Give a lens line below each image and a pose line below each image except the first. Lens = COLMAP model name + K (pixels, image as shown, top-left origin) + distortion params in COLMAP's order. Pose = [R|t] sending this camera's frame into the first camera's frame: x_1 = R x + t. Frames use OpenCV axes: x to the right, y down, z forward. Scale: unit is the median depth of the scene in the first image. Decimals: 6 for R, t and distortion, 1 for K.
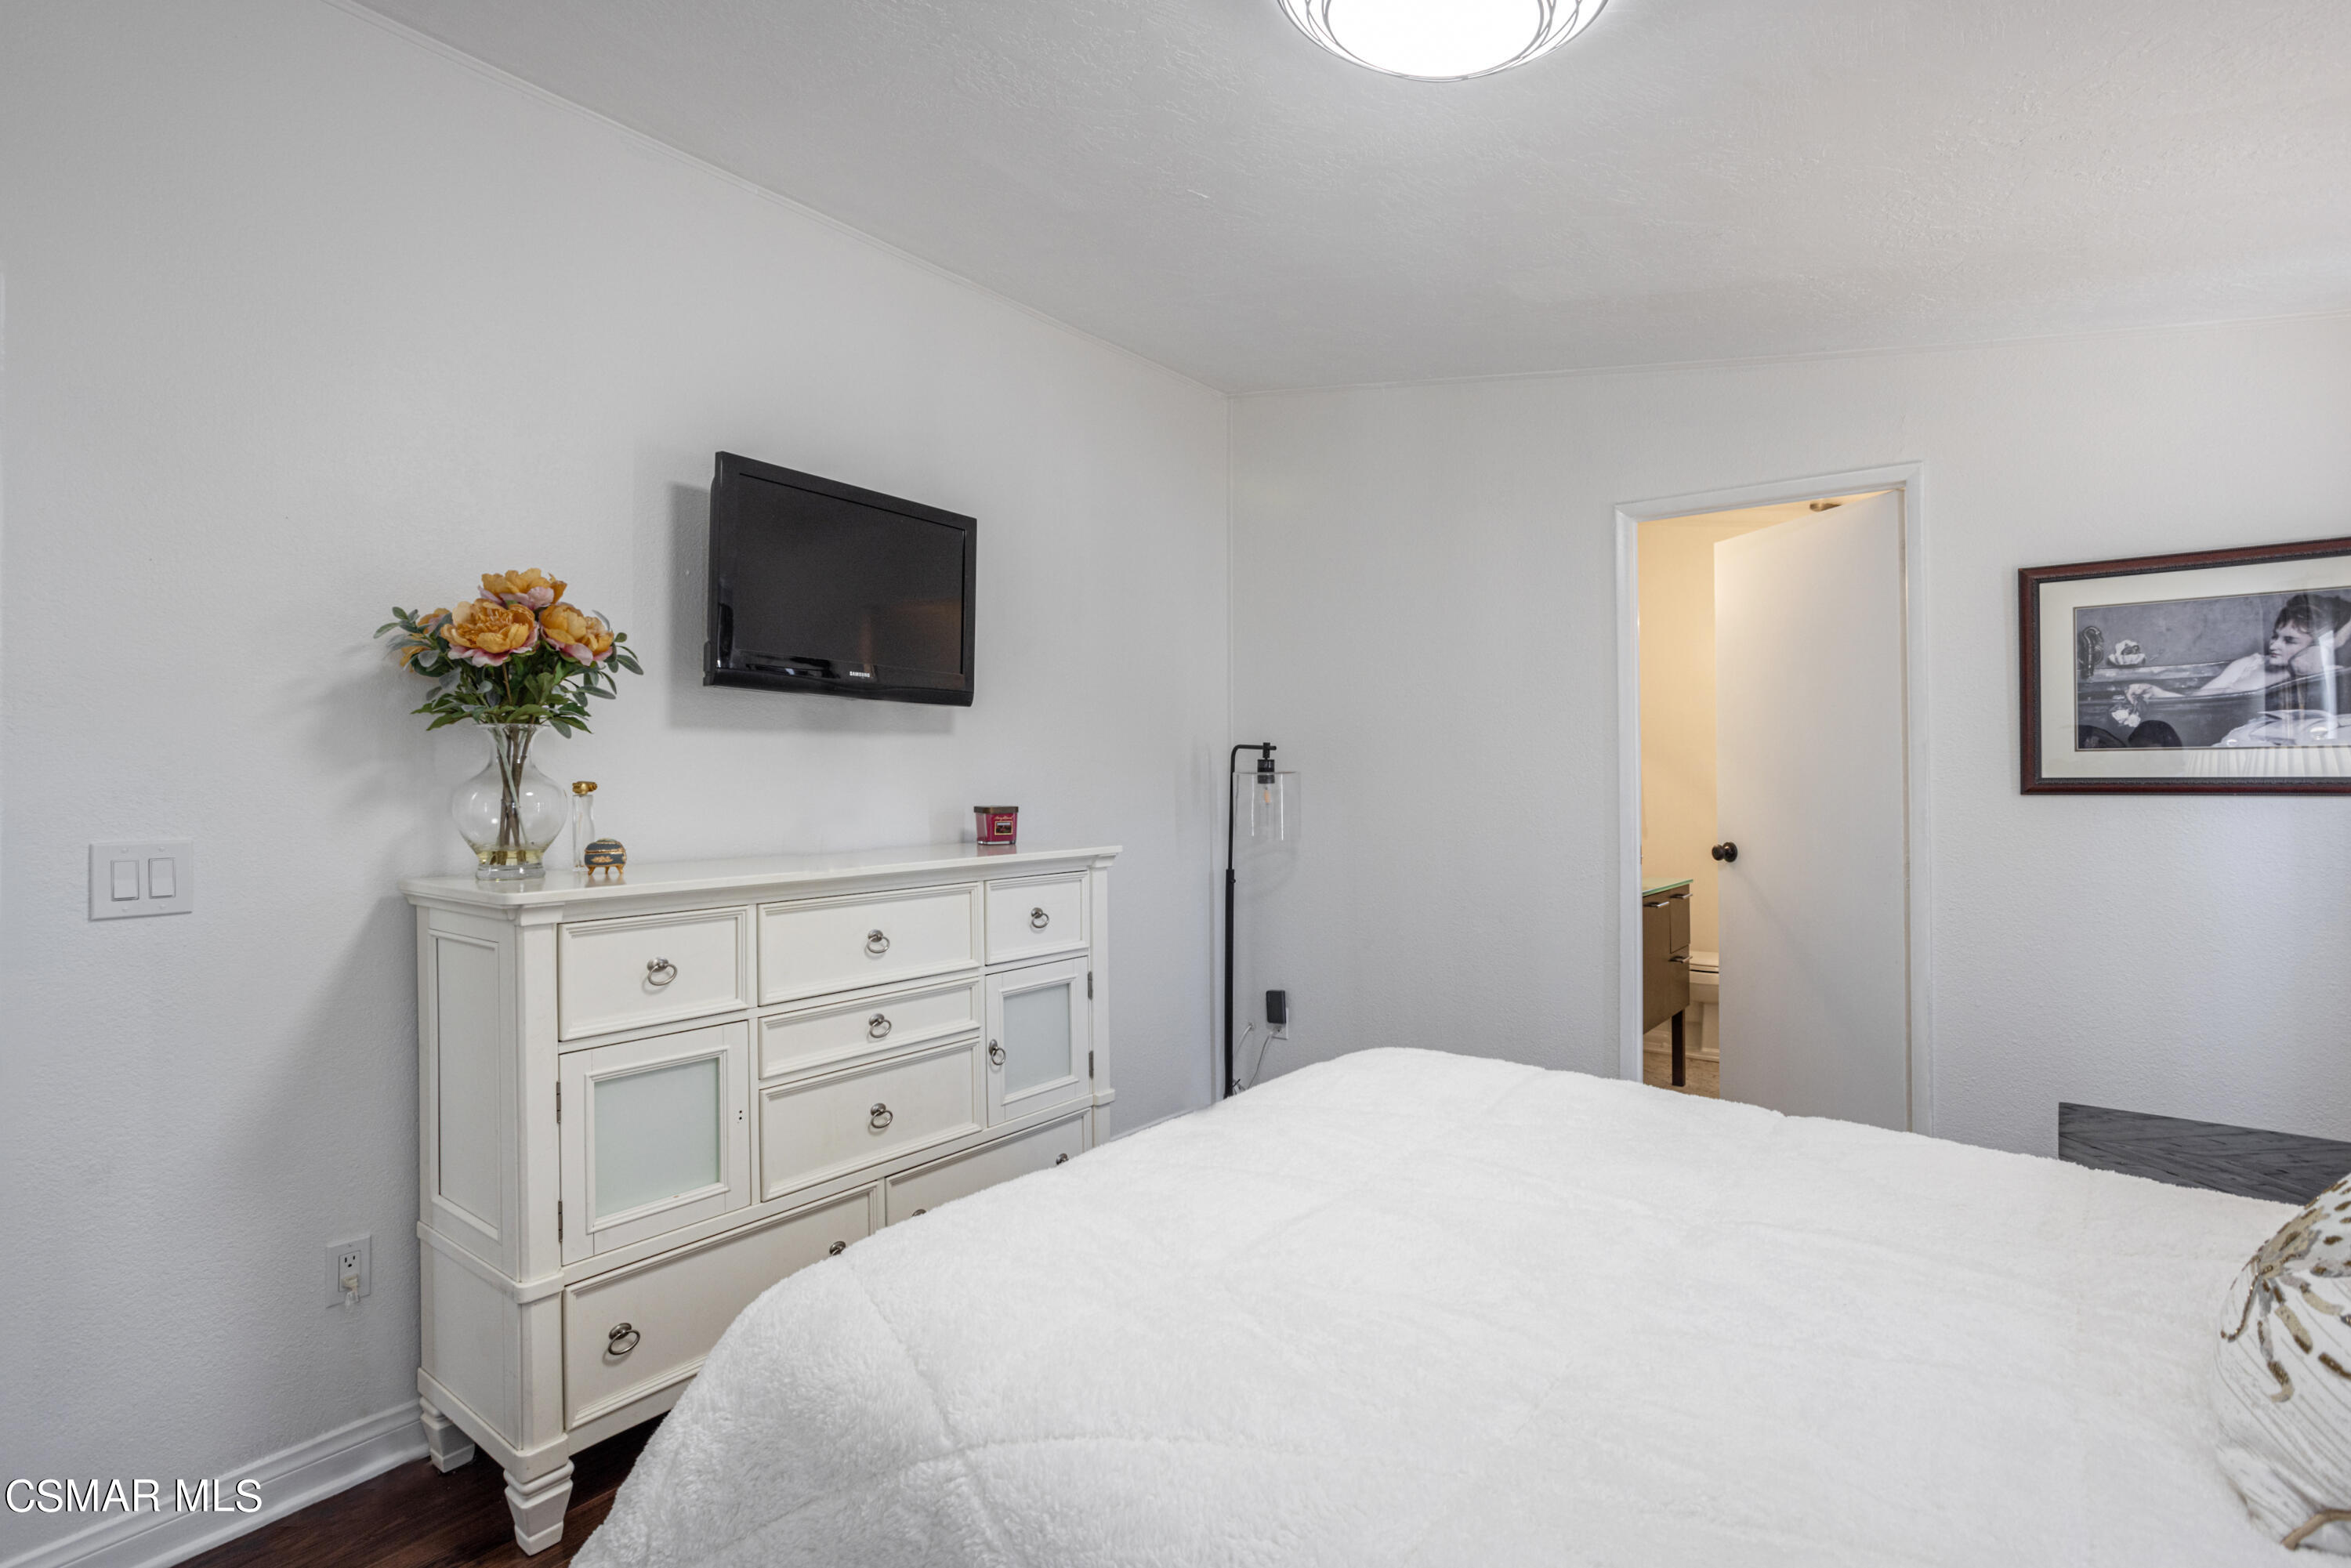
lens RADIAL K [[1143.1, 0, 1170.8], [0, 1143.1, 786.1], [0, 0, 1]] dist [-0.018622, 0.011269]
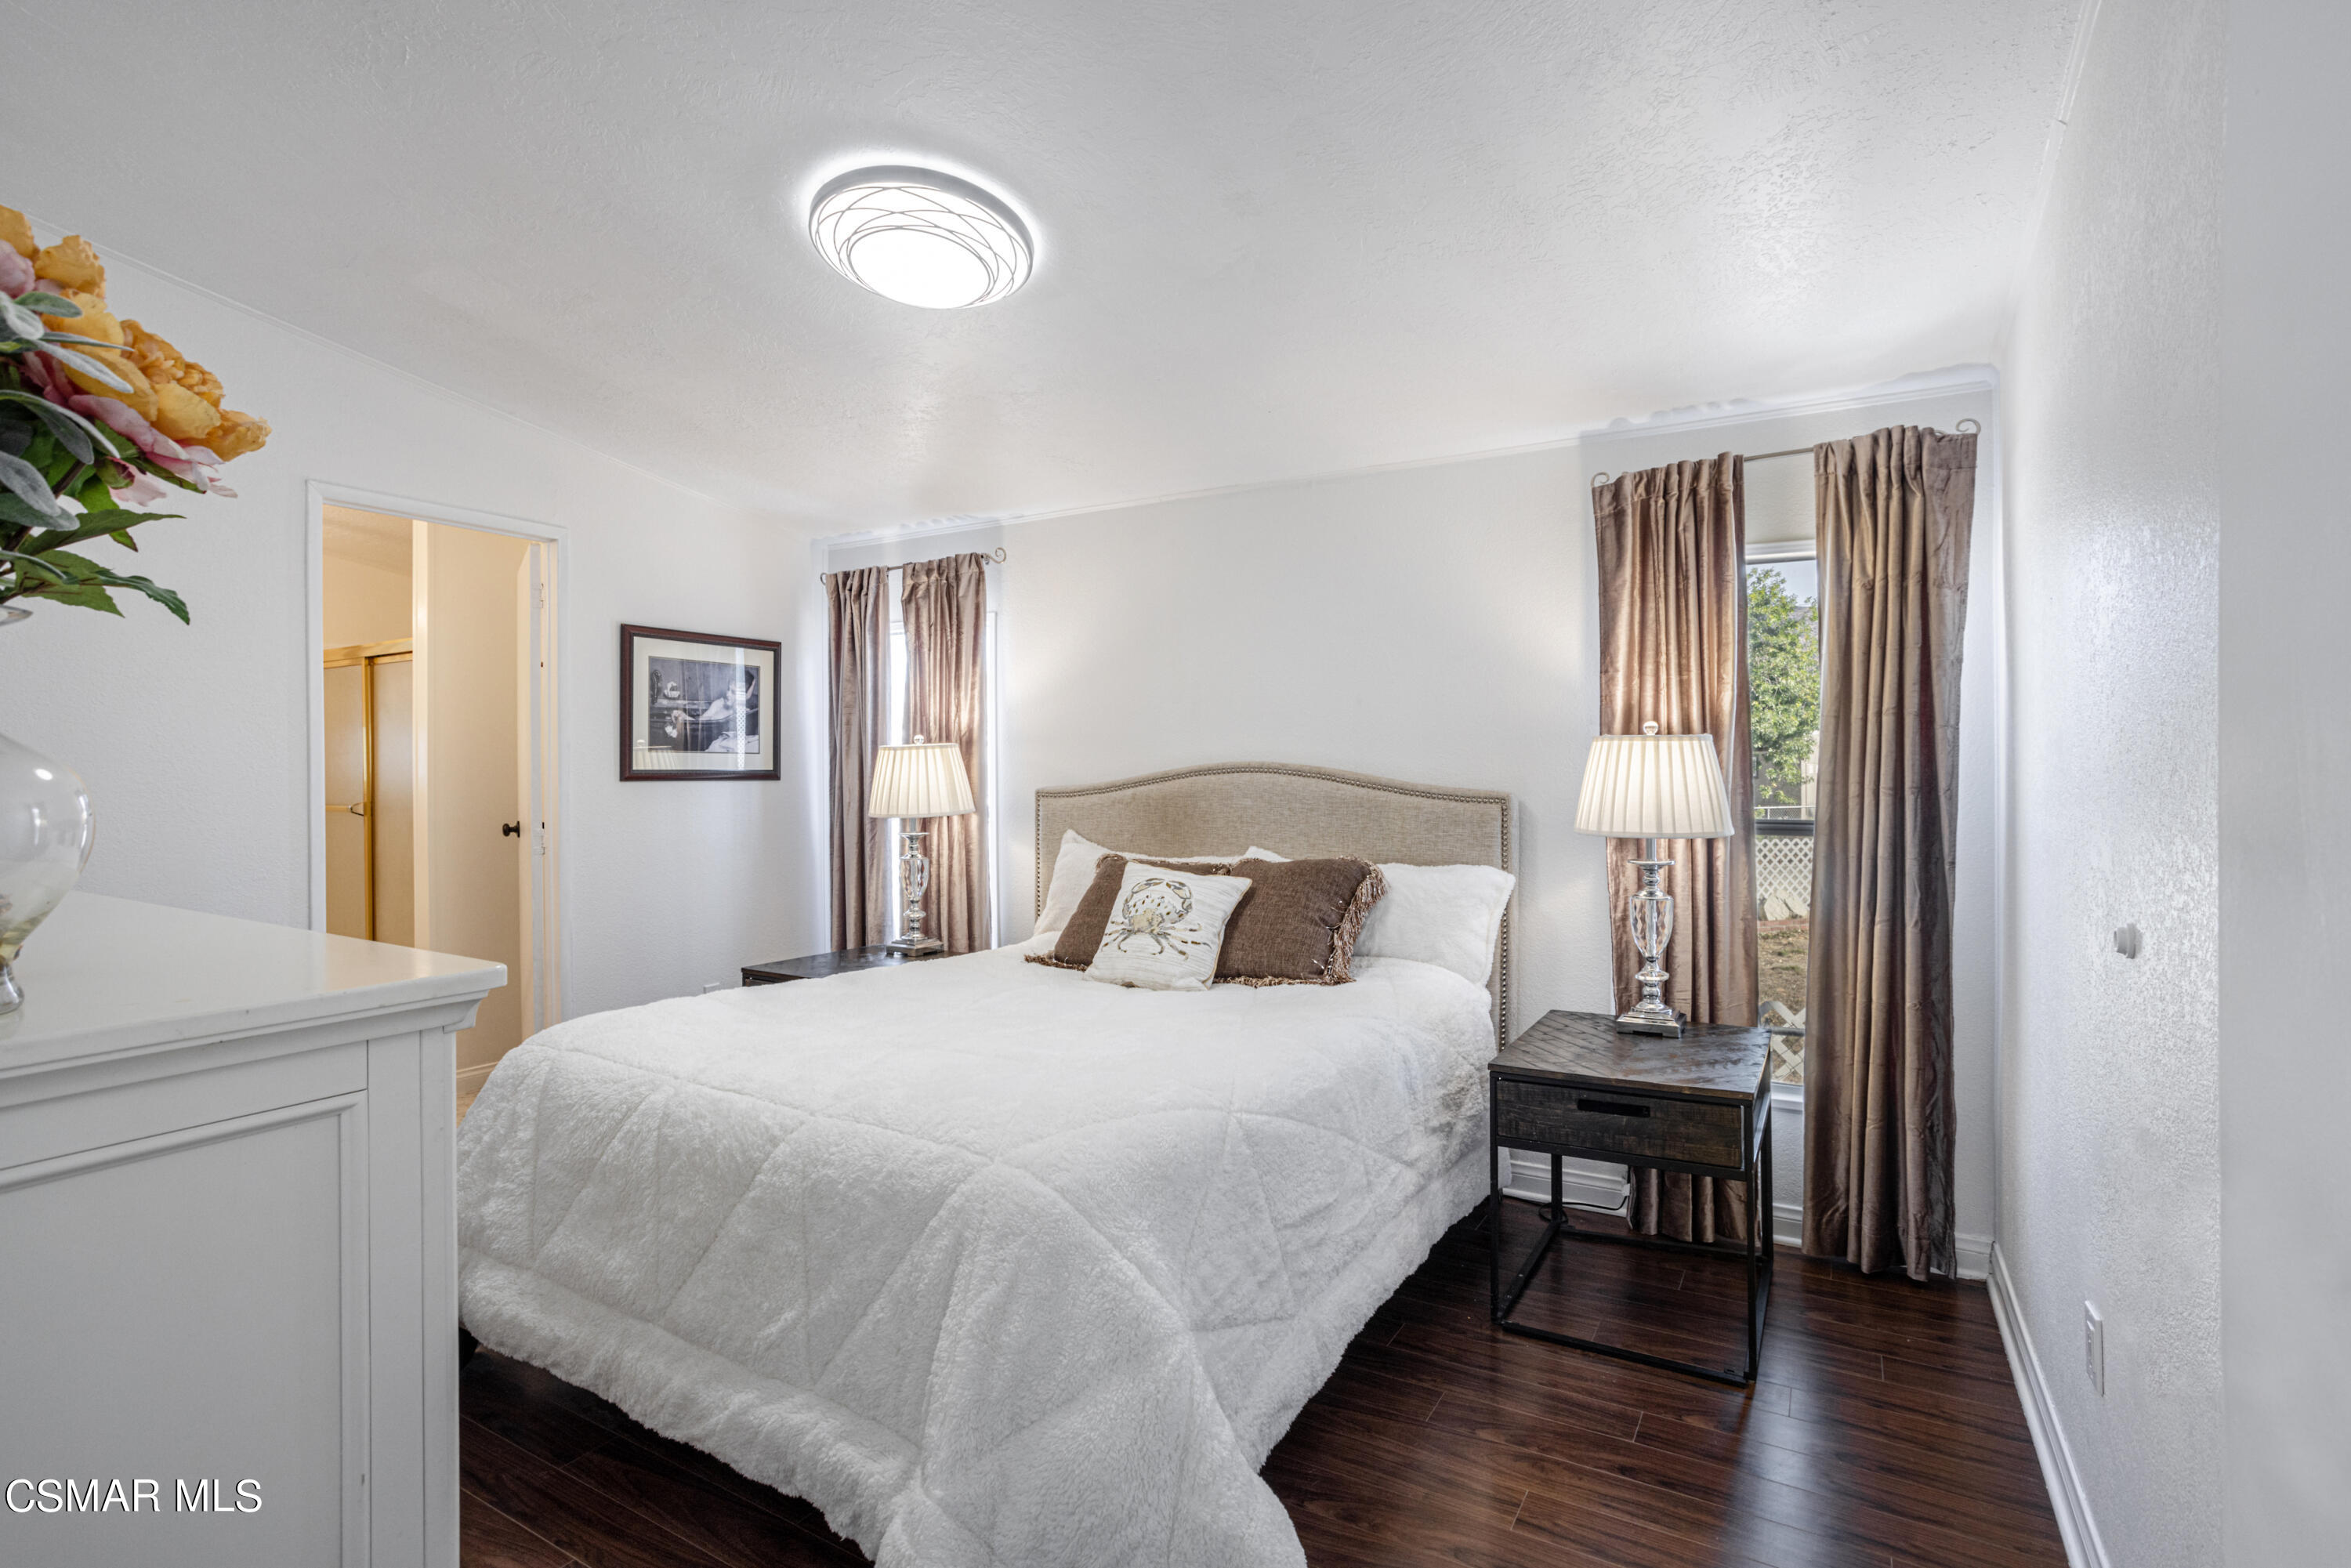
lens RADIAL K [[1143.1, 0, 1170.8], [0, 1143.1, 779.2], [0, 0, 1]] dist [-0.018622, 0.011269]
pose [[-0.114493, 0.002182, 0.993422, -0.782202], [0.002060, 0.999996, -0.001959, 0.009651], [-0.993422, 0.001822, -0.114497, 0.489828]]
